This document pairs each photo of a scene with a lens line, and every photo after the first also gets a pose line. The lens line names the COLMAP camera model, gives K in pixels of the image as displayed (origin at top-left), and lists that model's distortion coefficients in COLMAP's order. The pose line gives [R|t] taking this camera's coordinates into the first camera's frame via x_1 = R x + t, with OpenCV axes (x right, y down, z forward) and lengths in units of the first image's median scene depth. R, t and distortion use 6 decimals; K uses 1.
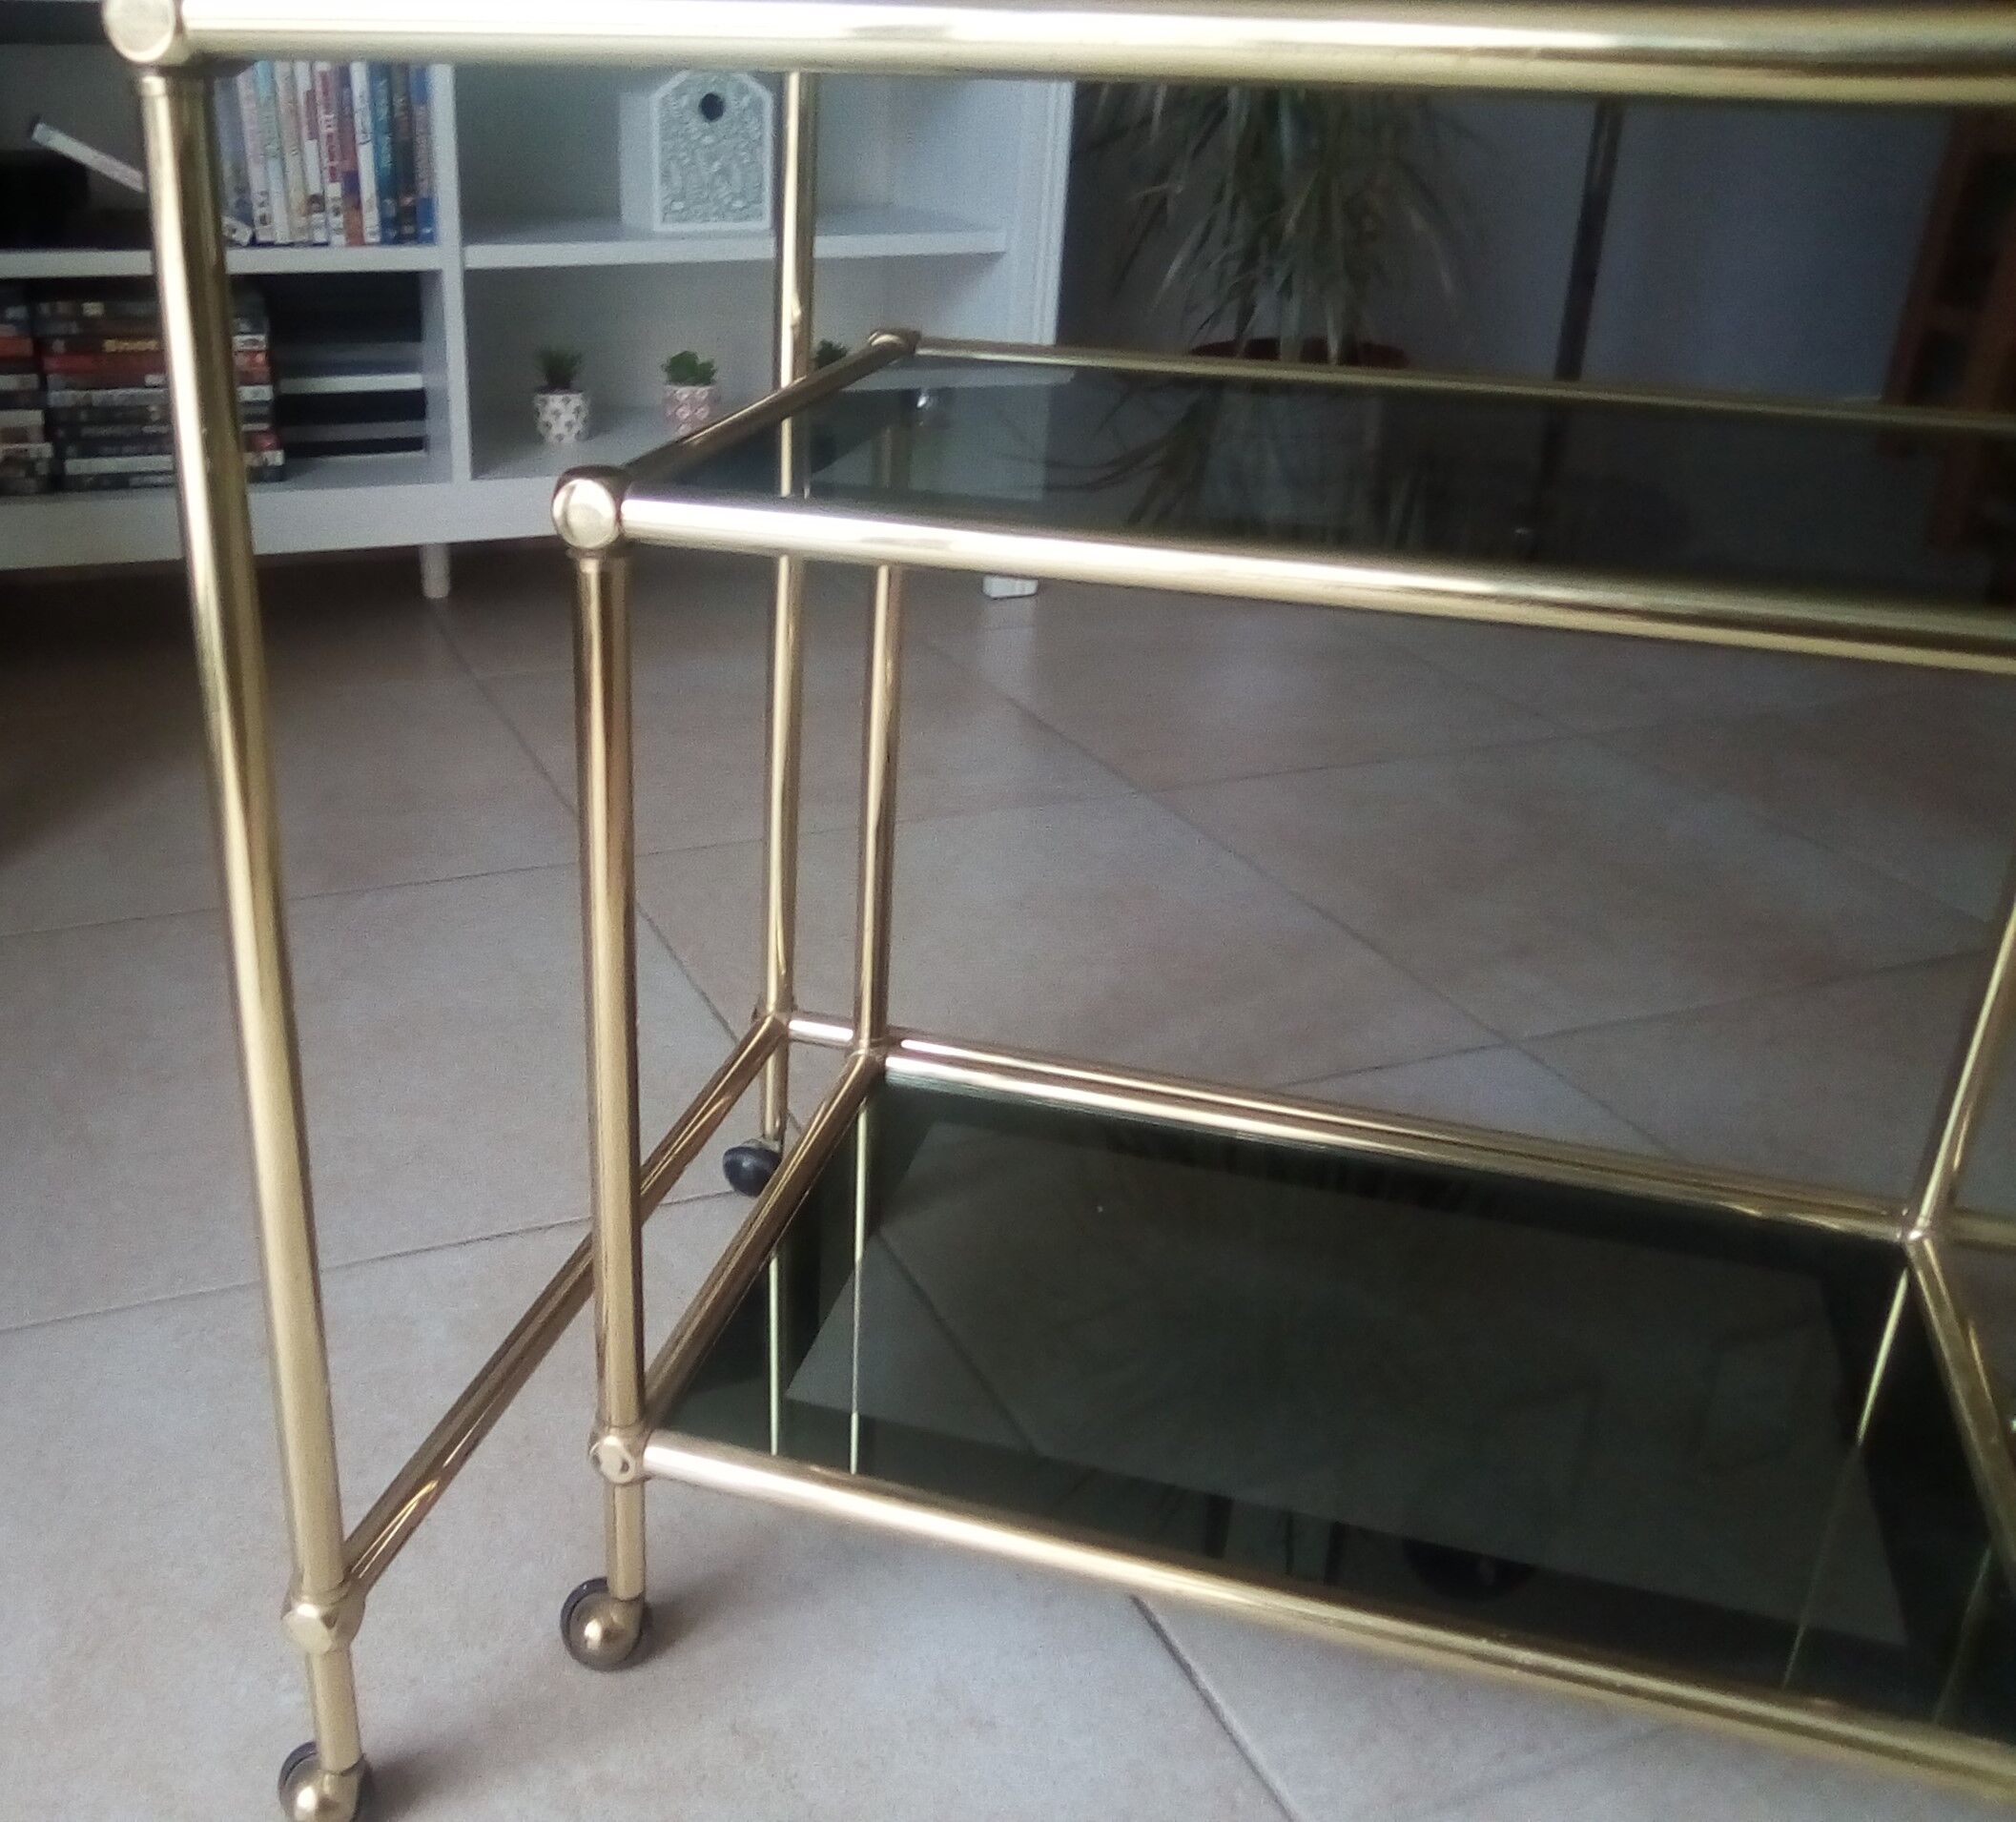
lens RADIAL K [[1929.0, 0, 870.2], [0, 1929.0, 909.3], [0, 0, 1]] dist [0.134692, -0.248575]
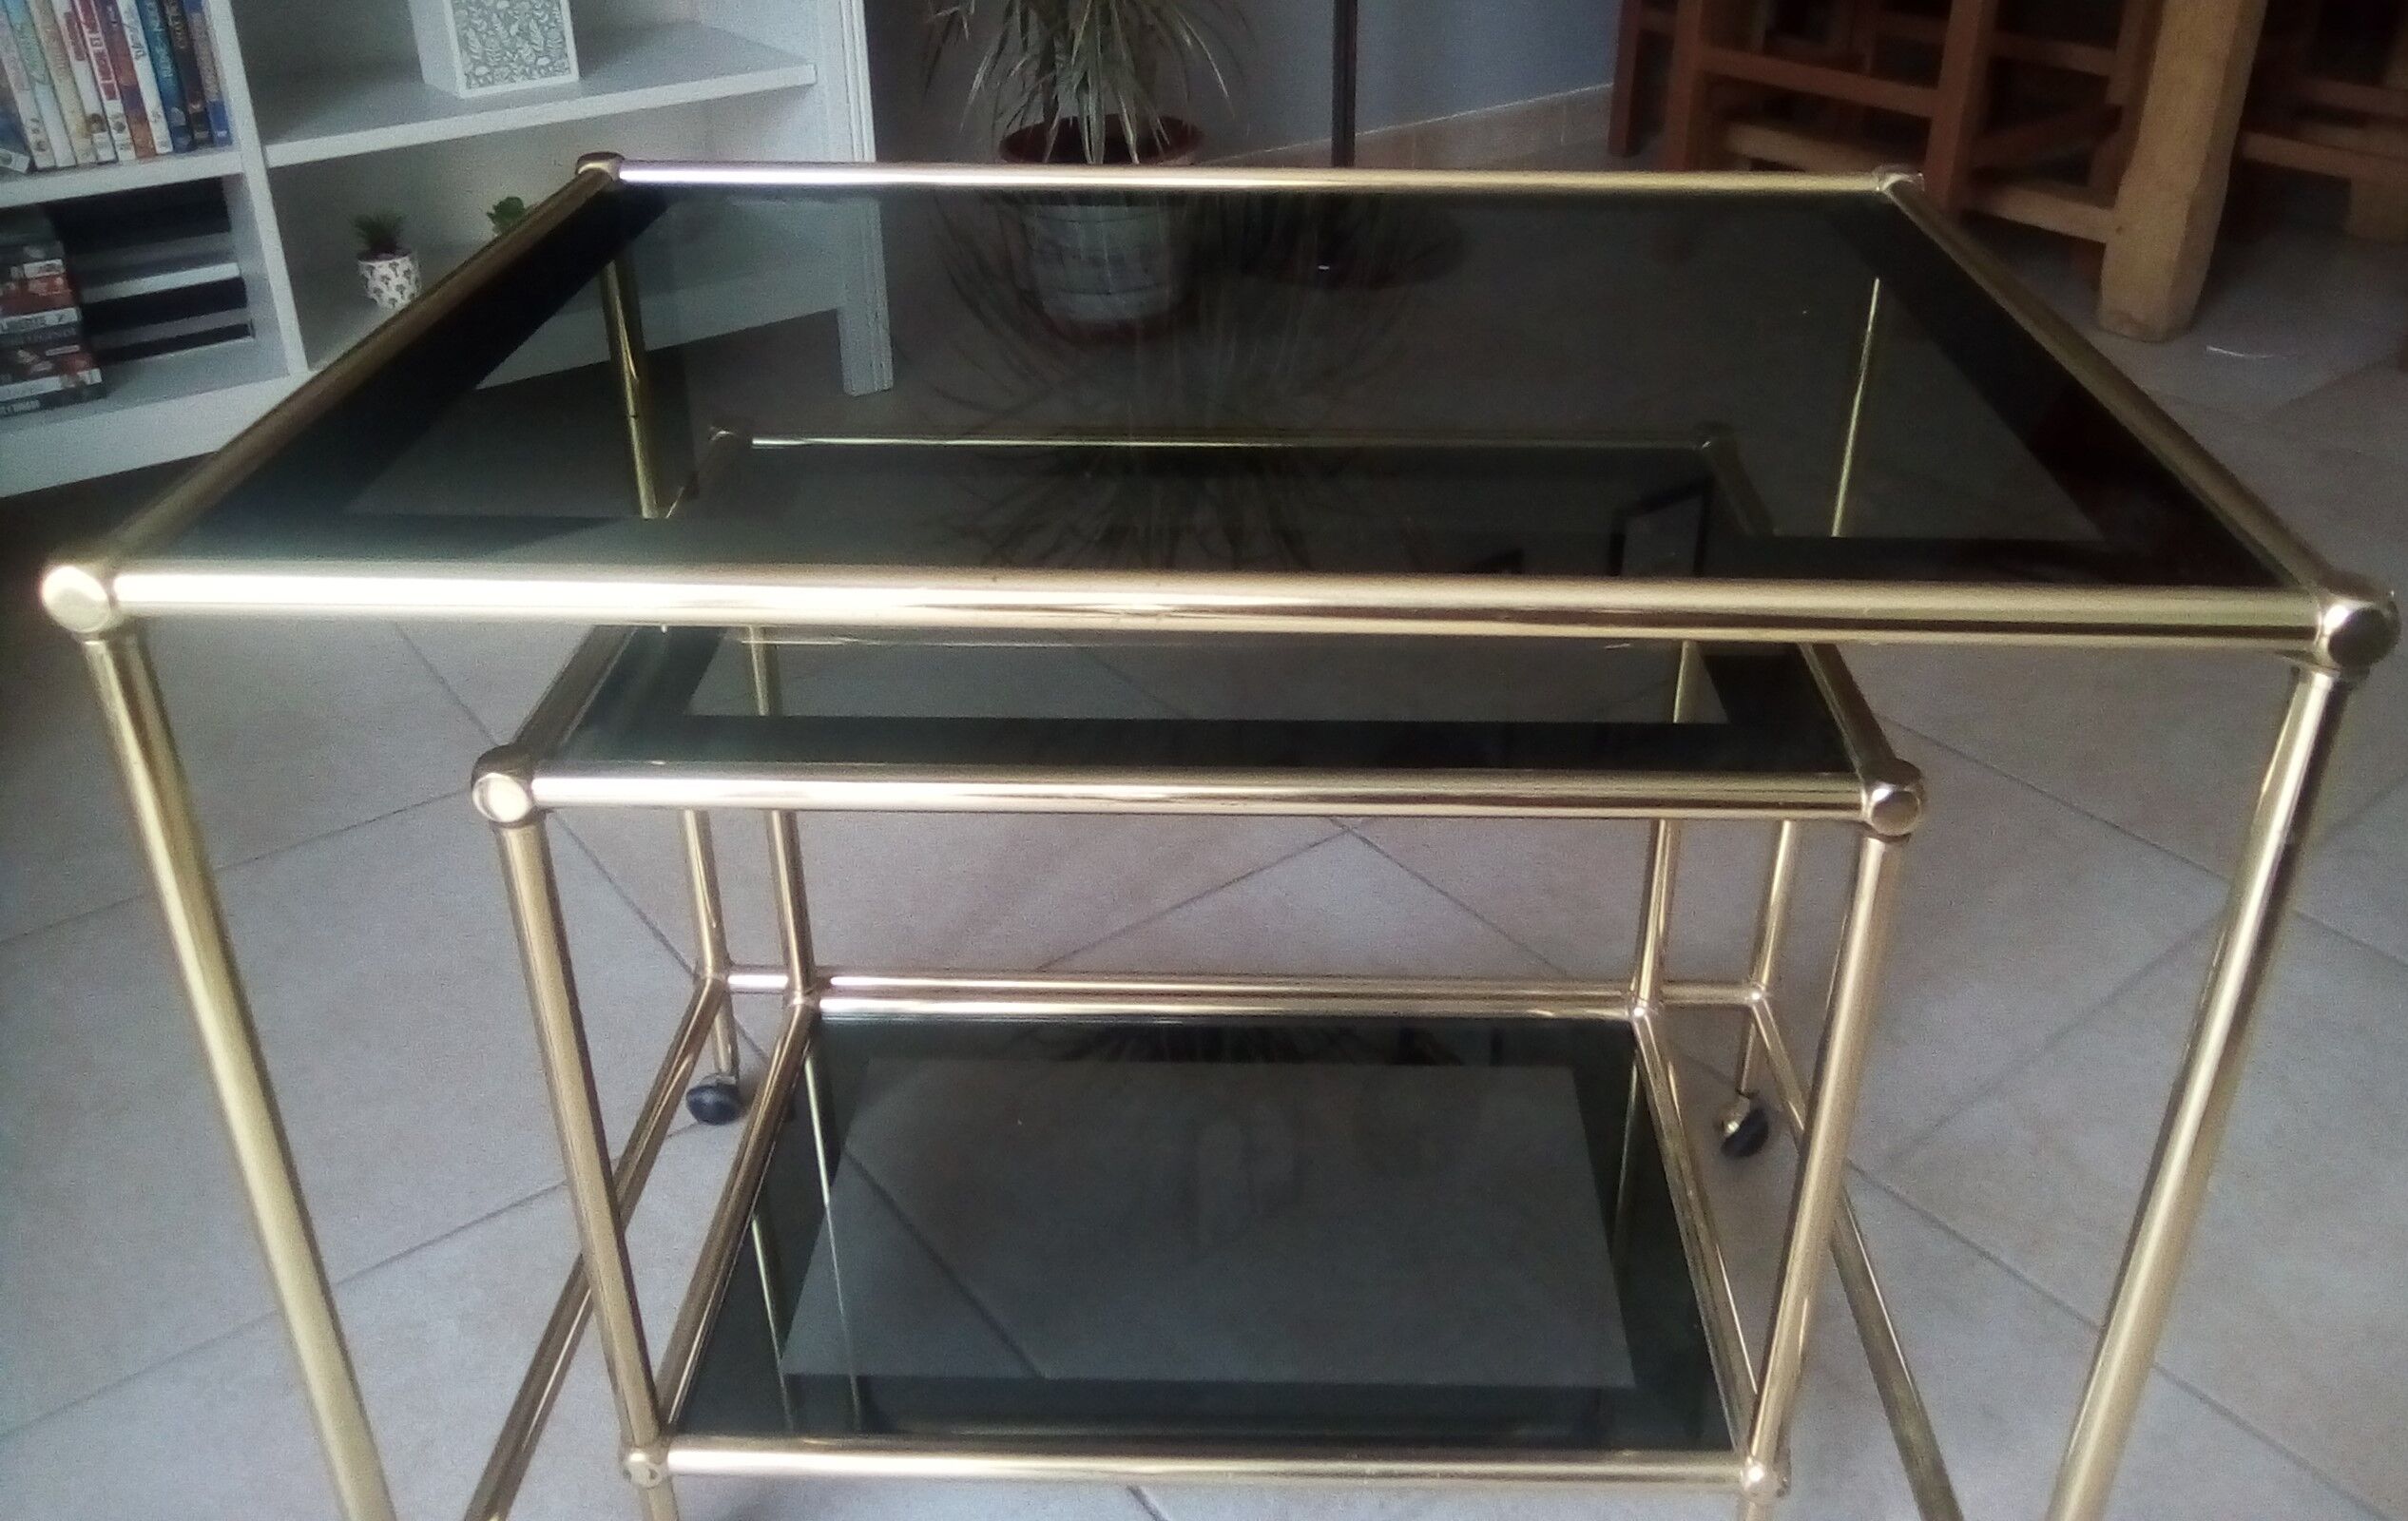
lens RADIAL K [[1927.2, 0, 1259.1], [0, 1927.2, 622.0], [0, 0, 1]] dist [-0.007997, 0.006422]
pose [[0.960381, -0.149161, 0.235412, 0.012454], [0.134953, 0.987976, 0.075445, -0.107029], [-0.243835, -0.040686, 0.968963, -0.083263]]
